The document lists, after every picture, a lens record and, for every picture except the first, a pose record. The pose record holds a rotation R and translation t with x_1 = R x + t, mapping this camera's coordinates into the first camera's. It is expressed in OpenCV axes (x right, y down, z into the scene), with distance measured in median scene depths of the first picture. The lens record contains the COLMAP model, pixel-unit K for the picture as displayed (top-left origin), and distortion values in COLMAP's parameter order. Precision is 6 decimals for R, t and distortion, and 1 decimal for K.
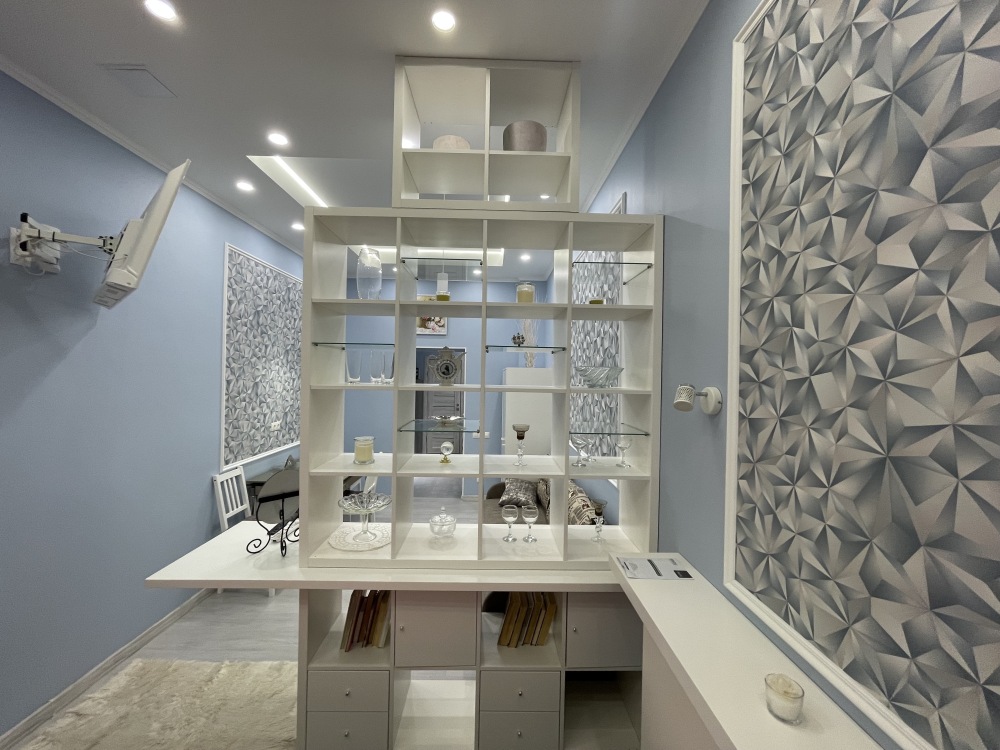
lens RADIAL K [[404.8, 0, 500.0], [0, 404.8, 375.0], [0, 0, 1]] dist [-0.003274, 0.000820]
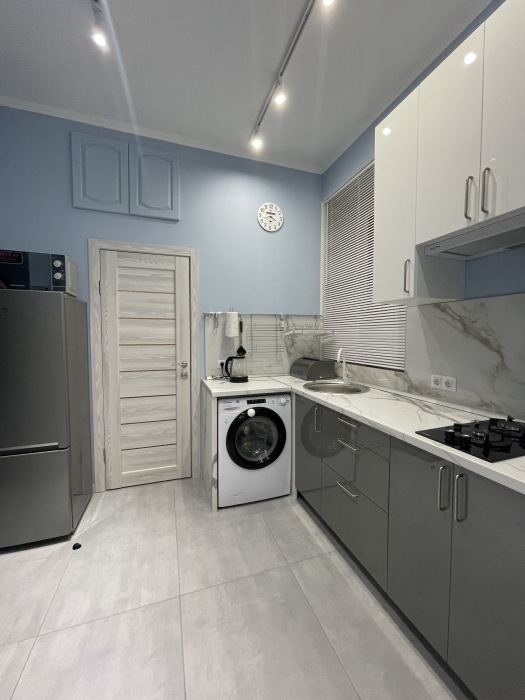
lens RADIAL K [[283.3, 0, 262.5], [0, 283.3, 350.0], [0, 0, 1]] dist [-0.003274, 0.000820]
pose [[0.949715, -0.034963, 0.311158, -0.929646], [0.018026, 0.998203, 0.057143, 0.343141], [-0.312597, -0.048661, 0.948639, 5.495669]]
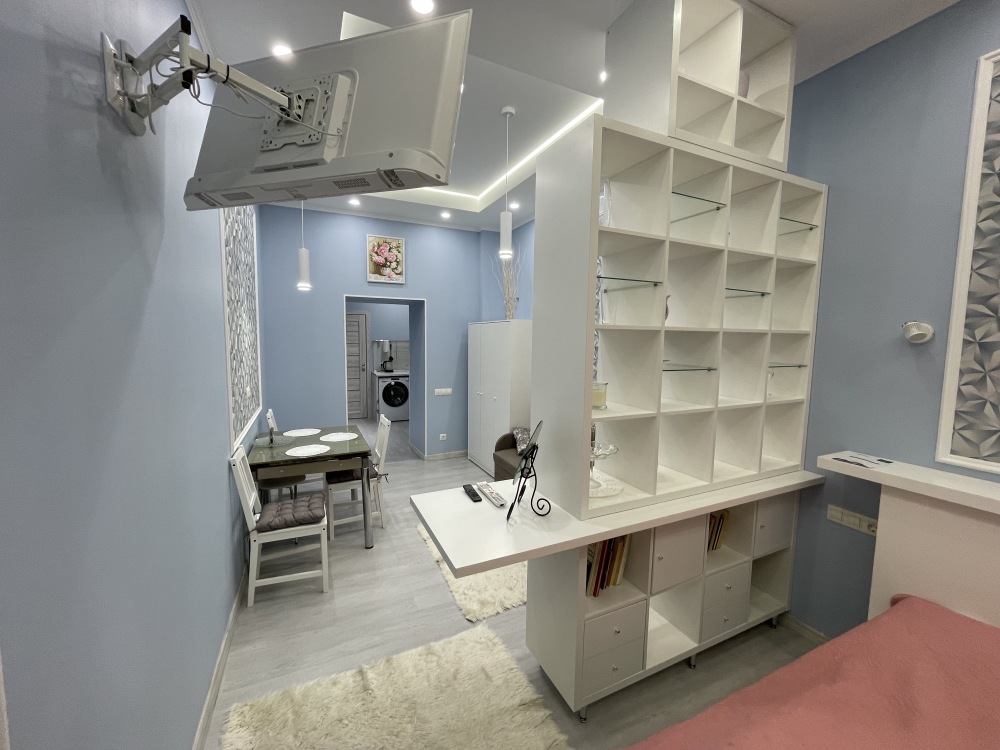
lens RADIAL K [[404.8, 0, 500.0], [0, 404.8, 375.0], [0, 0, 1]] dist [-0.003274, 0.000820]
pose [[0.911550, -0.045799, 0.408631, -1.552309], [0.005456, 0.995037, 0.099353, 0.069459], [-0.411153, -0.088336, 0.907276, 0.385722]]
